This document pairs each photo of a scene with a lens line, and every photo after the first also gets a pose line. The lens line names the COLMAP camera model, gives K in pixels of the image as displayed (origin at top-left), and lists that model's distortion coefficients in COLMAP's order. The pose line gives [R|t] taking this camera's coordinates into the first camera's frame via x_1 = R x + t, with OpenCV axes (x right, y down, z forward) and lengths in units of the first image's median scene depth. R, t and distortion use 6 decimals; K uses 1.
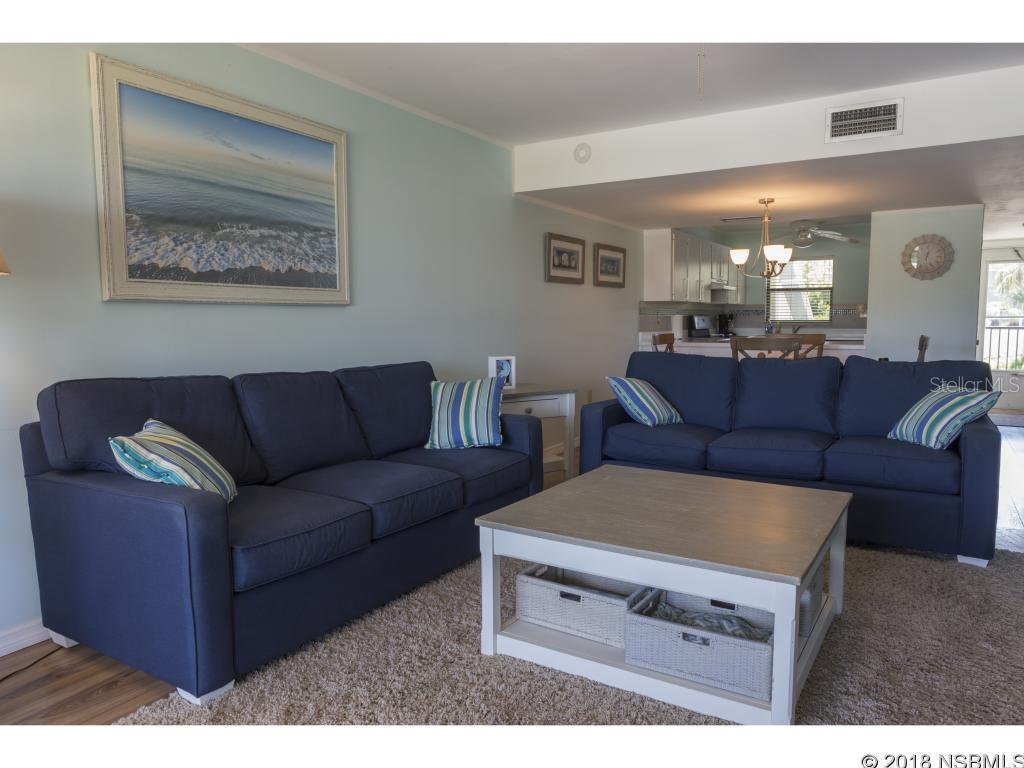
lens RADIAL K [[696.2, 0, 511.9], [0, 696.2, 385.0], [0, 0, 1]] dist [-0.003754, -0.000257]
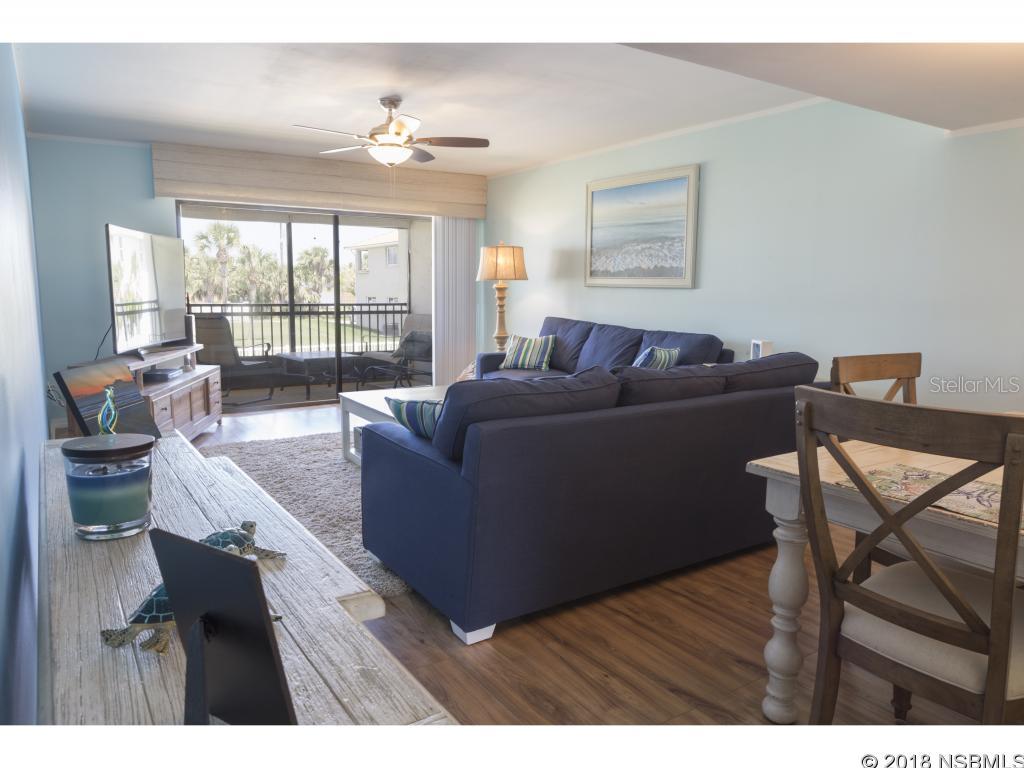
lens RADIAL K [[696.2, 0, 511.7], [0, 696.2, 382.8], [0, 0, 1]] dist [-0.003754, -0.000257]
pose [[-0.410107, 0.122786, -0.903734, 1.364247], [-0.100543, 0.978770, 0.178606, -0.161721], [0.906479, 0.164112, -0.389055, 1.415226]]
